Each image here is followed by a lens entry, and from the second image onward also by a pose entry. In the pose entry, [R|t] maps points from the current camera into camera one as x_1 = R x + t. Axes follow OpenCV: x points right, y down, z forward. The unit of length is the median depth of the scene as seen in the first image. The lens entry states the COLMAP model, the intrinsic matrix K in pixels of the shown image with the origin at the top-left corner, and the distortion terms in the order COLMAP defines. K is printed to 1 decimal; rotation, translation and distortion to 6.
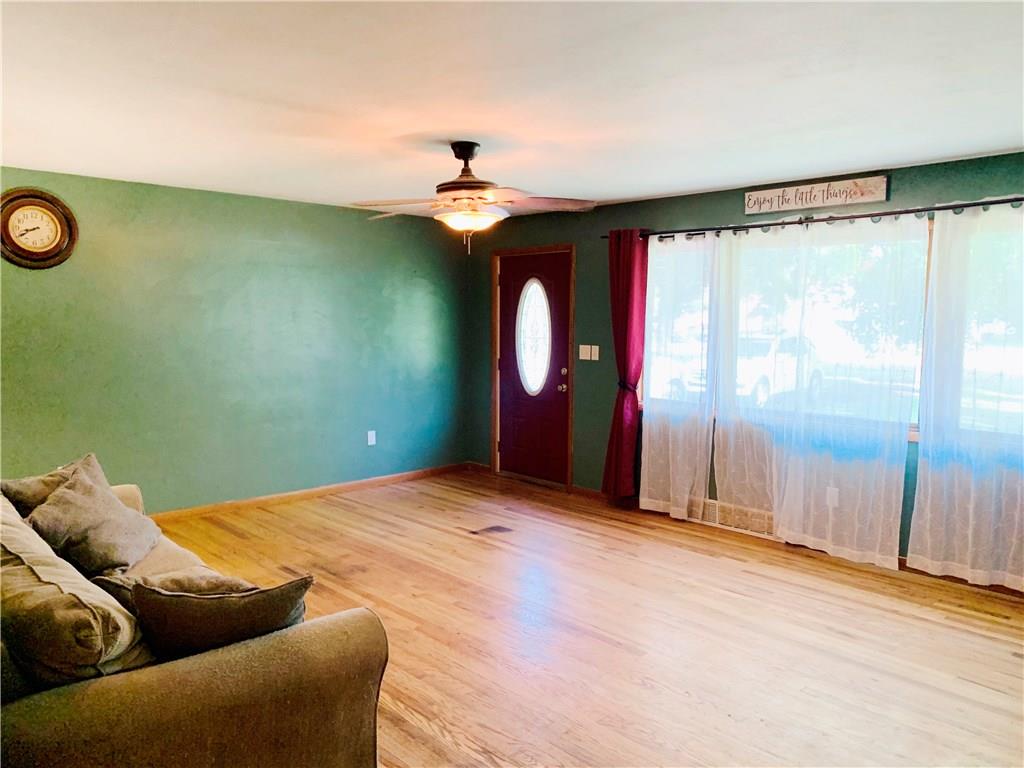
lens RADIAL K [[779.4, 0, 516.7], [0, 779.4, 383.4], [0, 0, 1]] dist [0.083960, -0.118478]
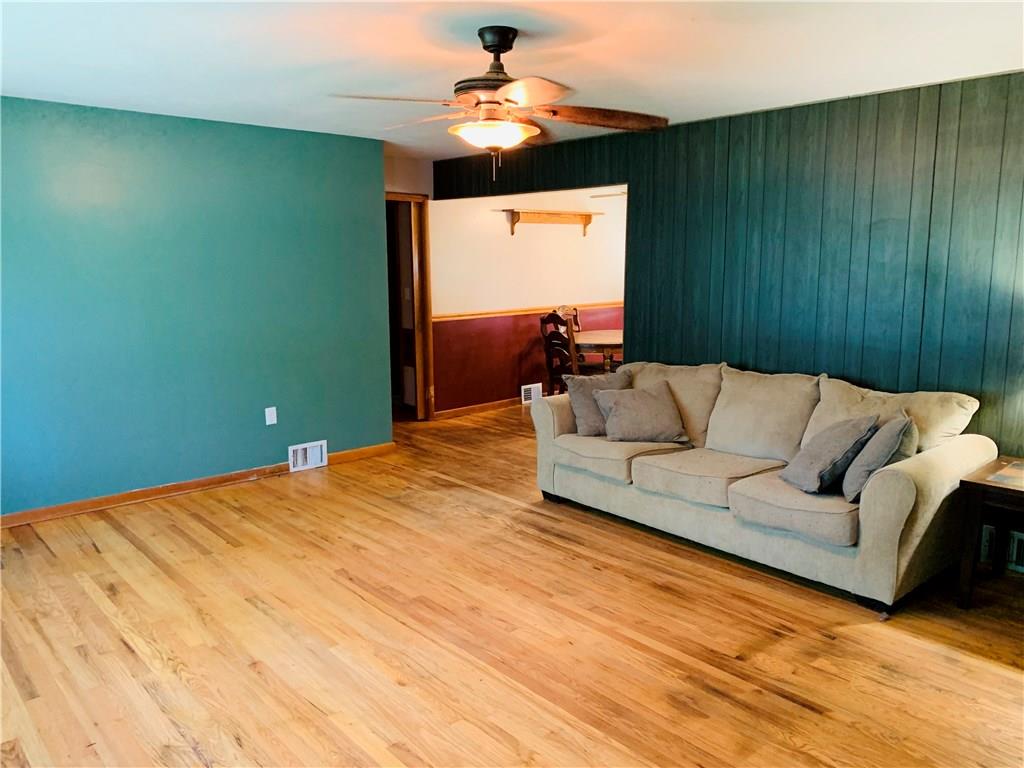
lens RADIAL K [[779.4, 0, 516.7], [0, 779.4, 383.4], [0, 0, 1]] dist [0.083960, -0.118478]
pose [[-0.999543, -0.011834, 0.027801, -0.103079], [-0.004487, 0.968045, 0.250736, -0.165364], [-0.029880, 0.250497, -0.967656, 1.761623]]
